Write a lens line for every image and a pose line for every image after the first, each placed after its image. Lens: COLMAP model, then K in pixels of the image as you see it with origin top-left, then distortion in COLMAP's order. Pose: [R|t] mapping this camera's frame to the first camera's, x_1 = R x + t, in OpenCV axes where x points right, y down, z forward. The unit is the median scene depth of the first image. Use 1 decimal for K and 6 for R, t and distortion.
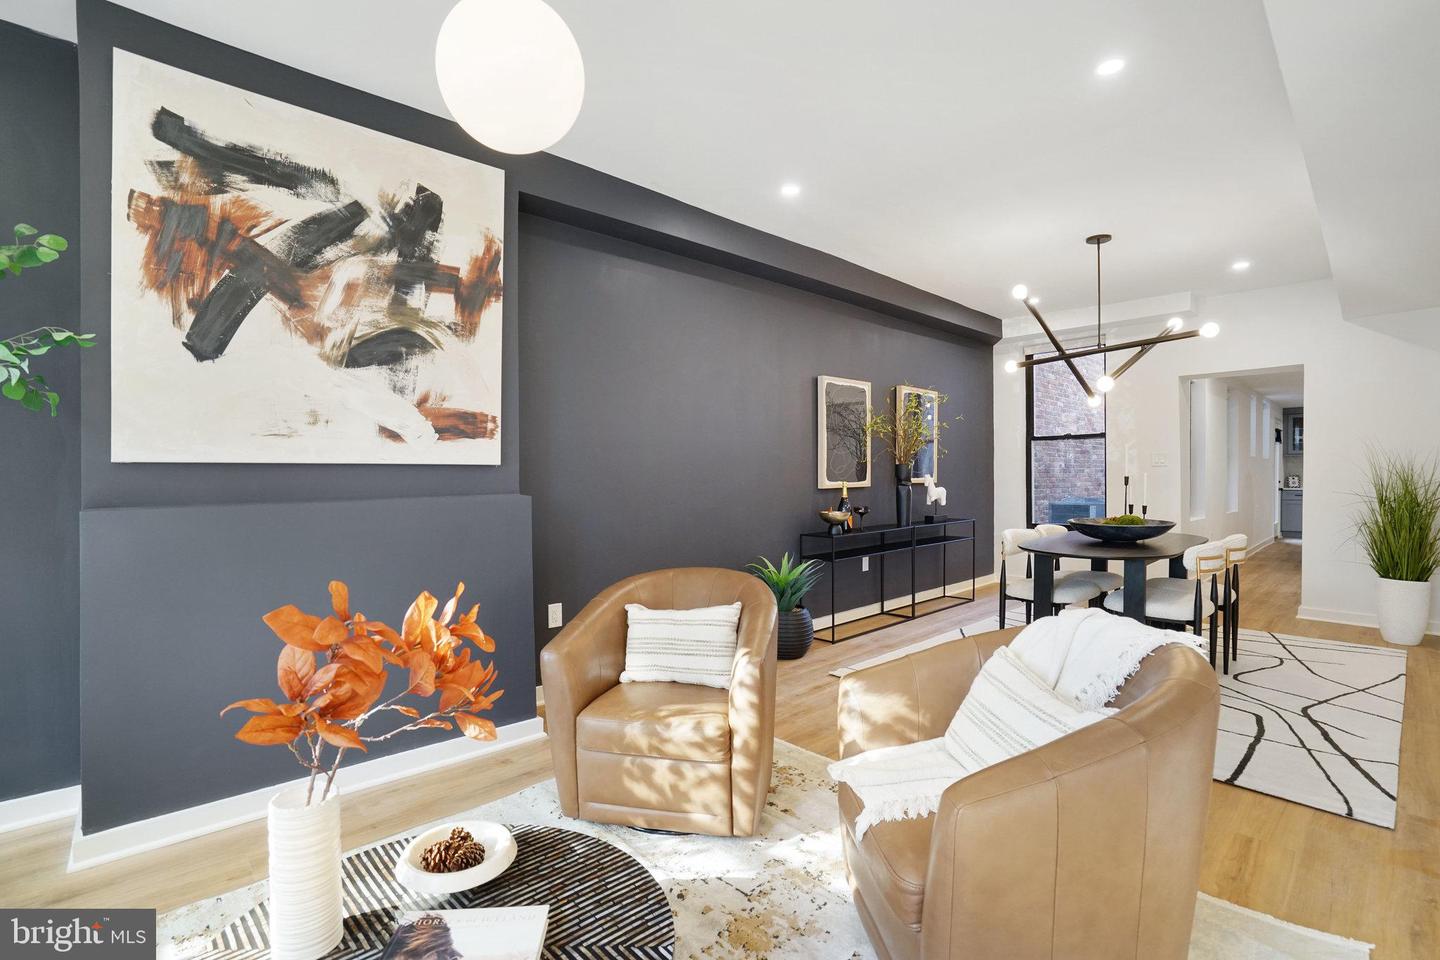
lens RADIAL K [[663.4, 0, 715.5], [0, 663.4, 480.9], [0, 0, 1]] dist [-0.048297, 0.016363]
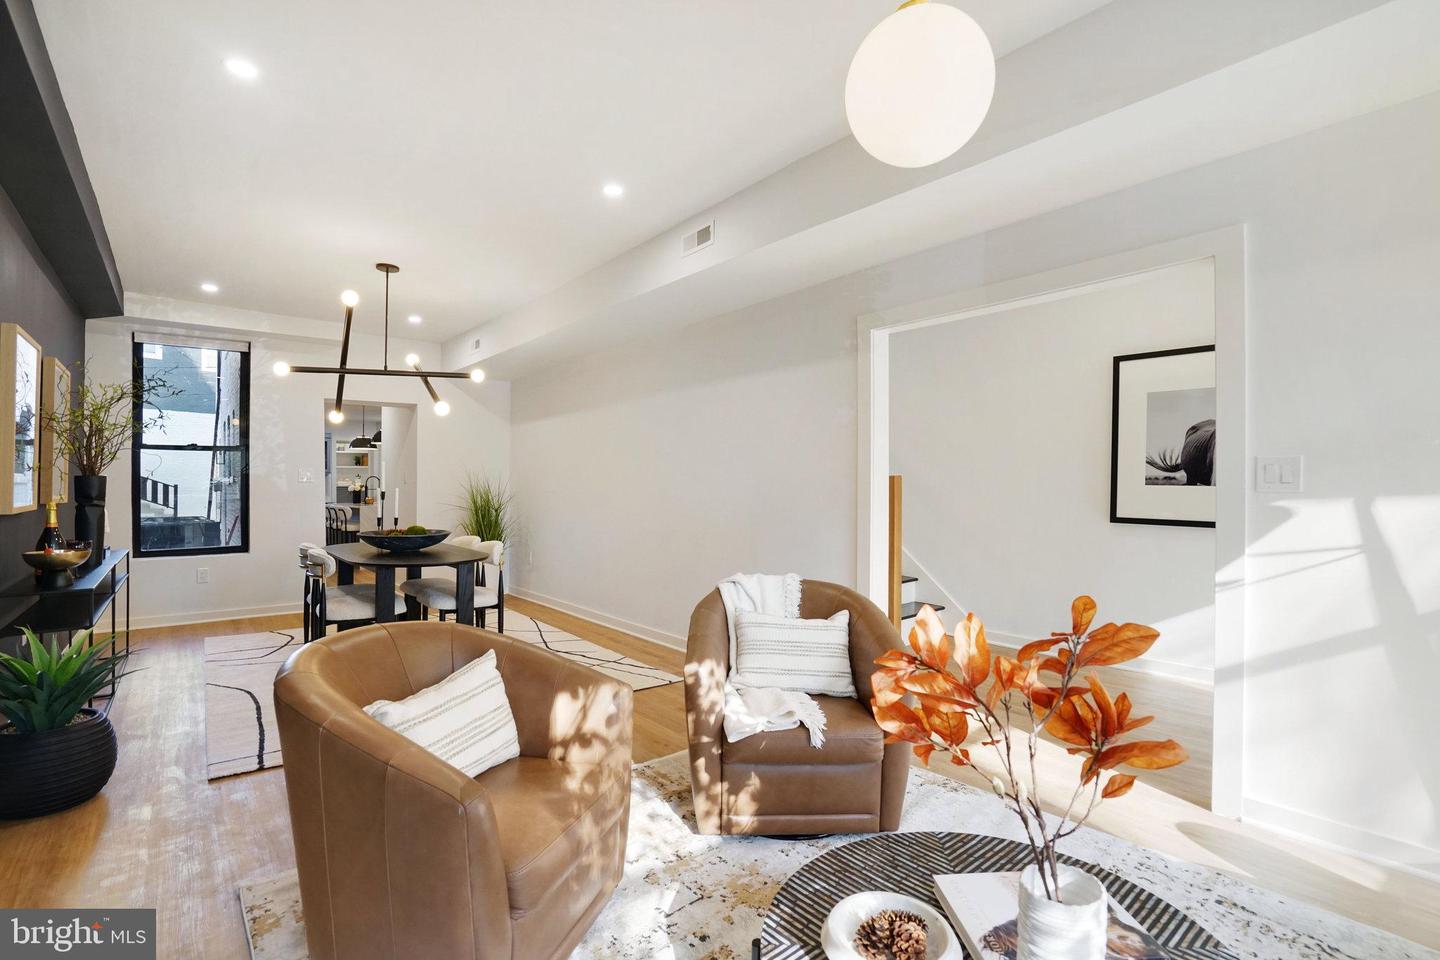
lens RADIAL K [[663.4, 0, 693.7], [0, 663.4, 488.4], [0, 0, 1]] dist [-0.048297, 0.016363]
pose [[0.088748, 0.006467, 0.996033, -0.616223], [0.011701, 0.999903, -0.007534, 0.003655], [-0.995985, 0.012323, 0.088664, 0.582069]]
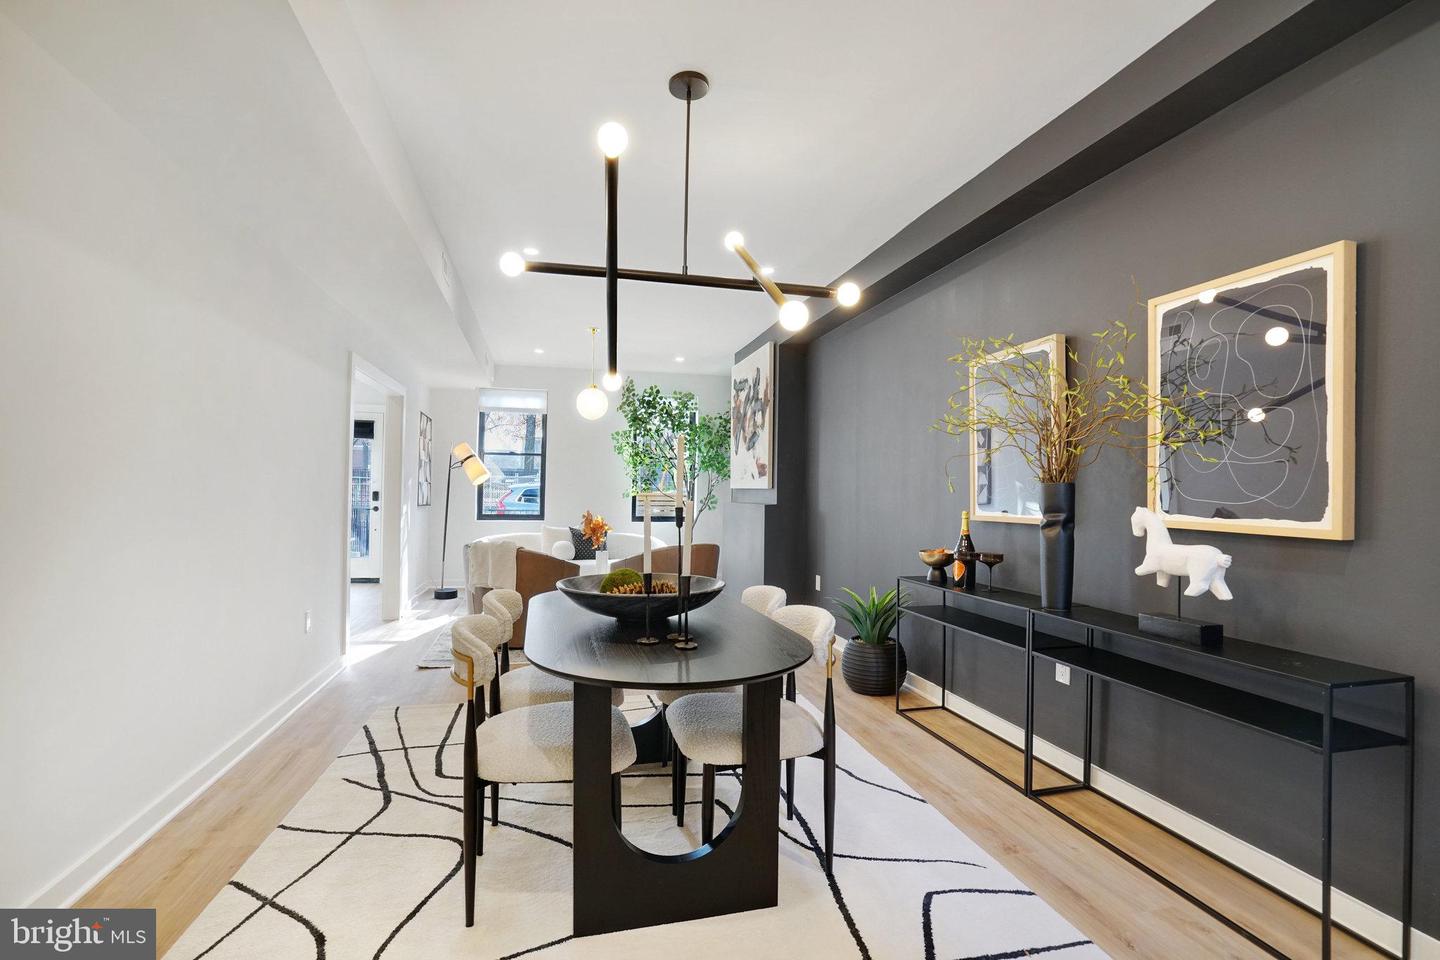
lens RADIAL K [[663.4, 0, 717.3], [0, 663.4, 479.0], [0, 0, 1]] dist [-0.048297, 0.016363]
pose [[-0.491264, -0.016353, -0.870857, 1.533060], [-0.019022, 0.999787, -0.008044, -0.035473], [0.870803, 0.012614, -0.491470, 1.877759]]
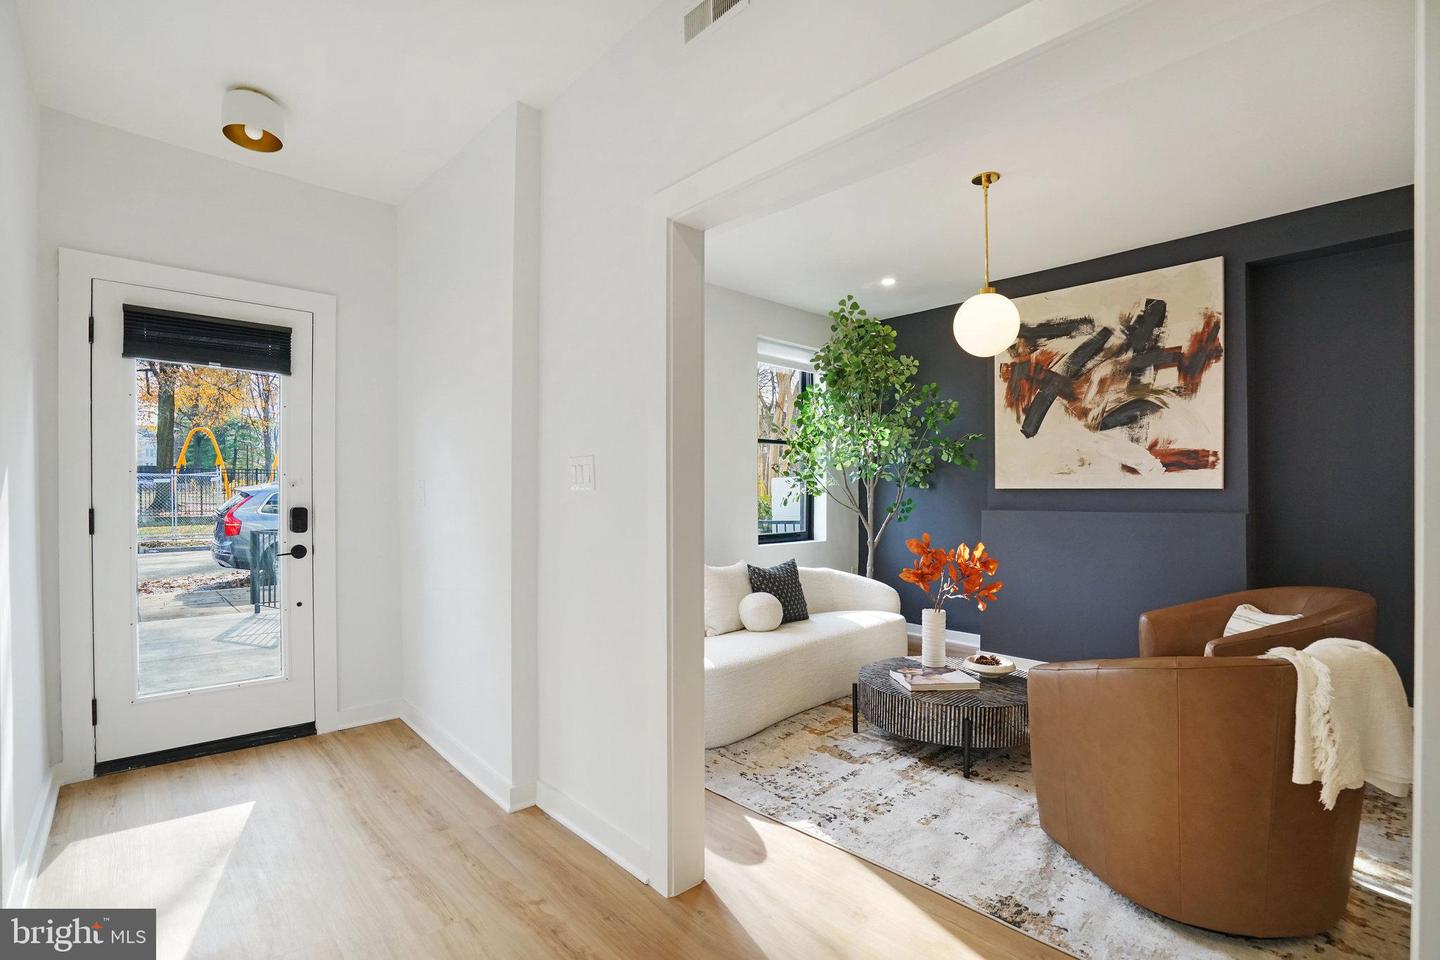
lens RADIAL K [[663.4, 0, 714.8], [0, 663.4, 501.2], [0, 0, 1]] dist [-0.048297, 0.016363]
pose [[0.007920, 0.021173, -0.999744, 0.933702], [-0.009446, 0.999733, 0.021097, -0.018200], [0.999924, 0.009276, 0.008118, 0.013295]]
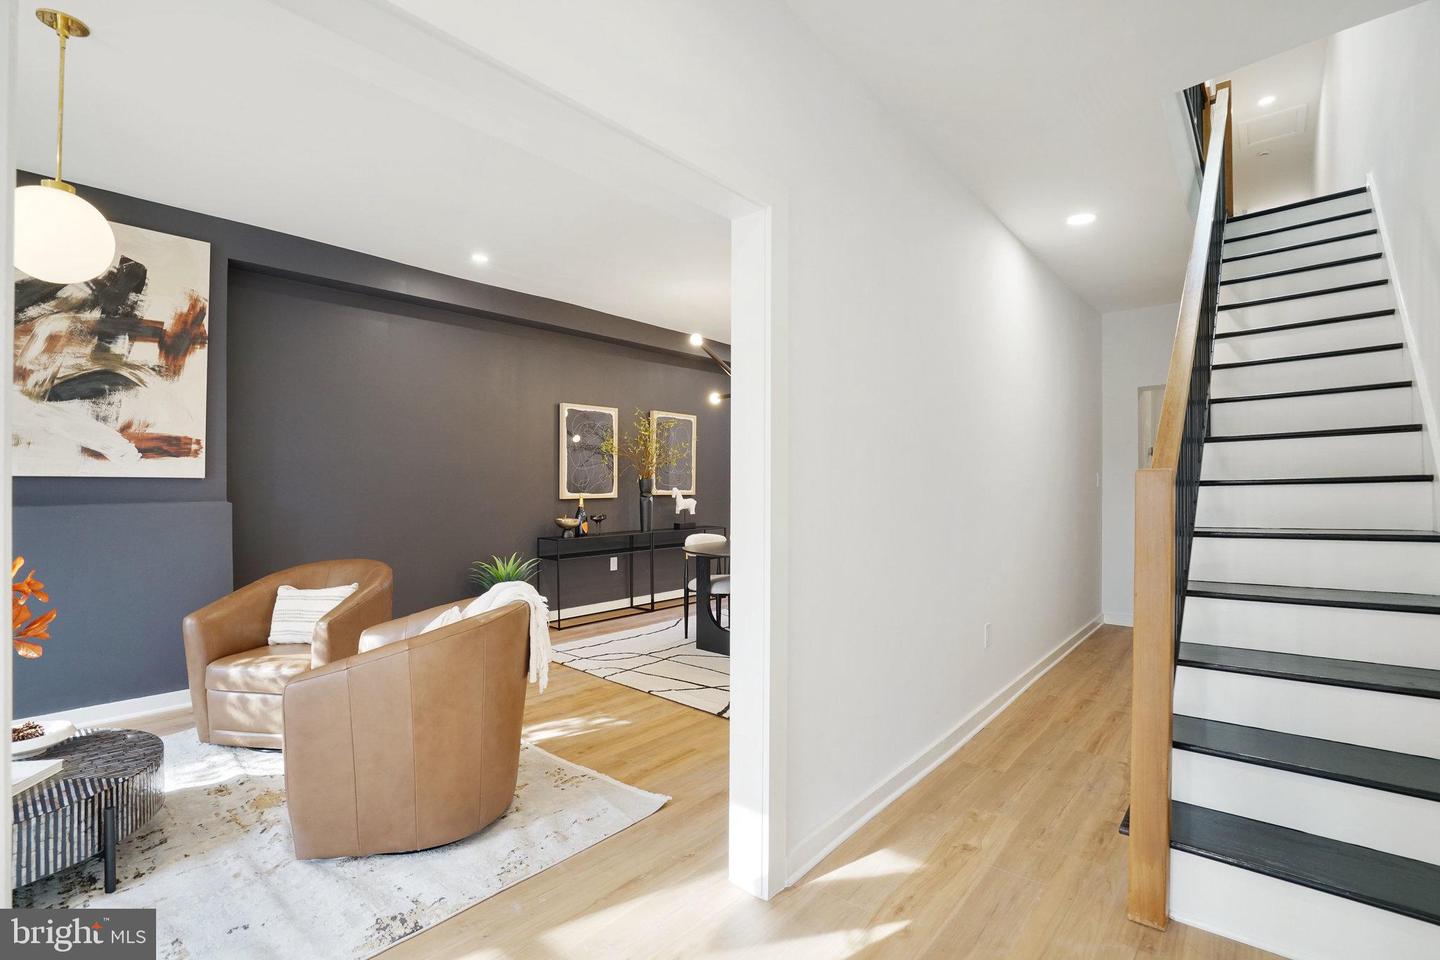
lens RADIAL K [[663.4, 0, 715.7], [0, 663.4, 482.8], [0, 0, 1]] dist [-0.048297, 0.016363]
pose [[0.994131, 0.010496, 0.107671, 0.515464], [-0.009294, 0.999889, -0.011661, -0.010314], [-0.107781, 0.010592, 0.994118, -0.330694]]
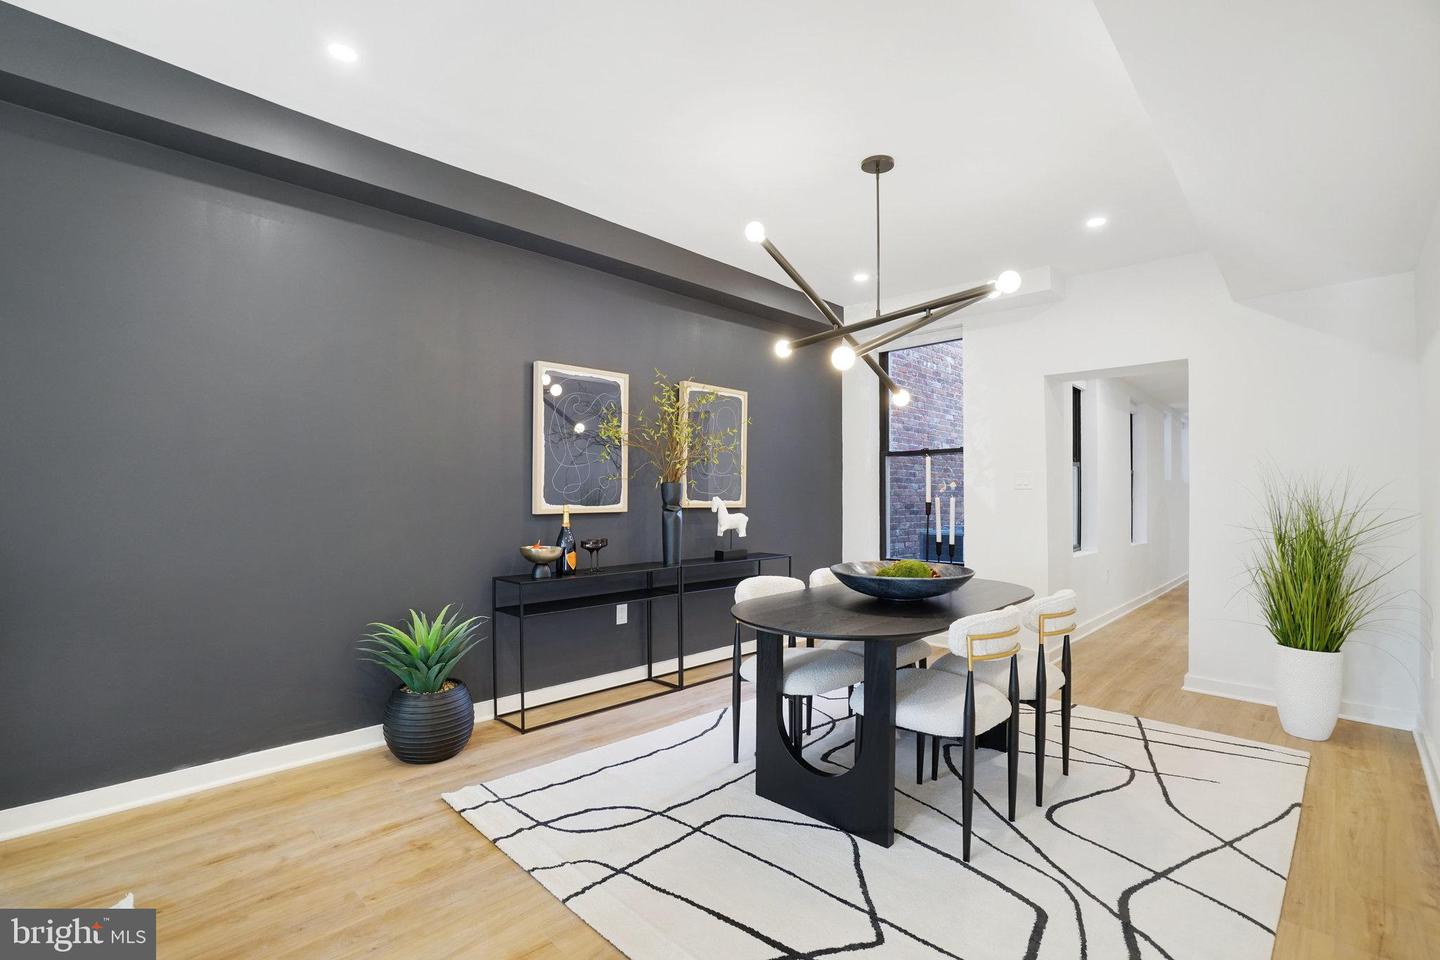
lens RADIAL K [[663.4, 0, 711.9], [0, 663.4, 478.4], [0, 0, 1]] dist [-0.048297, 0.016363]
pose [[0.999082, 0.012106, 0.041103, 0.549328], [-0.010721, 0.999372, -0.033763, -0.009356], [-0.041486, 0.033292, 0.998584, 0.440763]]
